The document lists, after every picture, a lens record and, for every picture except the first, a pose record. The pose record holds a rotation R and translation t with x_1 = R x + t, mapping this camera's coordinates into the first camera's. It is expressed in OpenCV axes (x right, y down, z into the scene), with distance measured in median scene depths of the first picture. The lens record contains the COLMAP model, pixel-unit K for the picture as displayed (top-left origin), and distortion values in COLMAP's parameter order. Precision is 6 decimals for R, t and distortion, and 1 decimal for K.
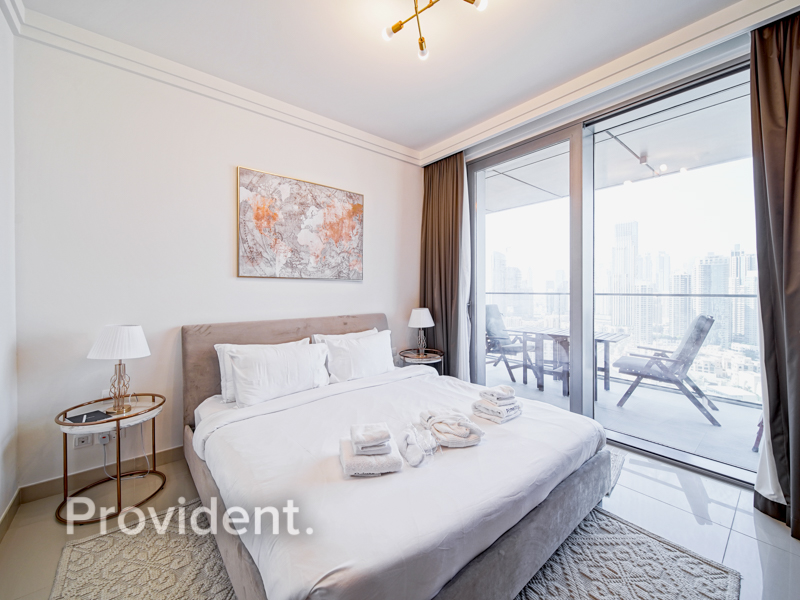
lens RADIAL K [[327.2, 0, 395.3], [0, 327.2, 294.2], [0, 0, 1]] dist [0.000593, 0.000326]
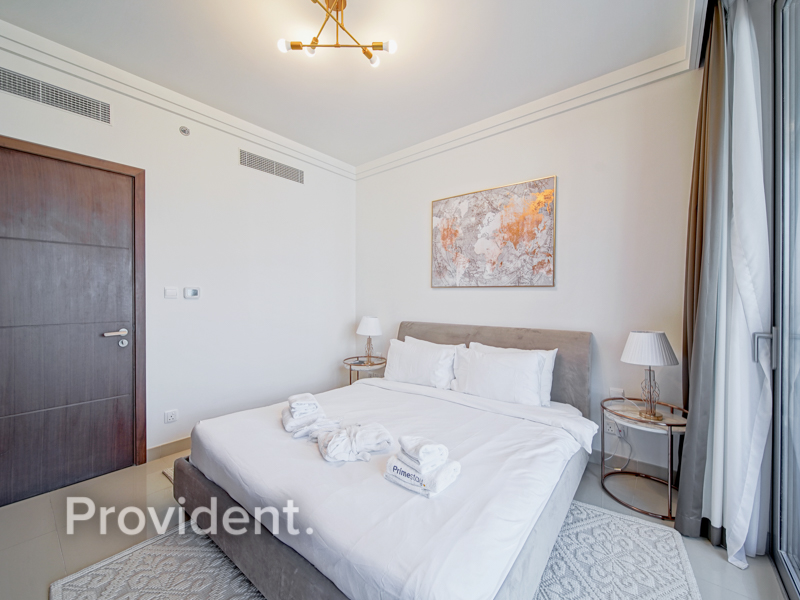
lens RADIAL K [[327.2, 0, 395.3], [0, 327.2, 294.2], [0, 0, 1]] dist [0.000593, 0.000326]
pose [[0.192543, -0.000994, -0.981288, 0.681210], [-0.010920, 0.999935, -0.003156, -0.018584], [0.981228, 0.011323, 0.192519, 0.553998]]
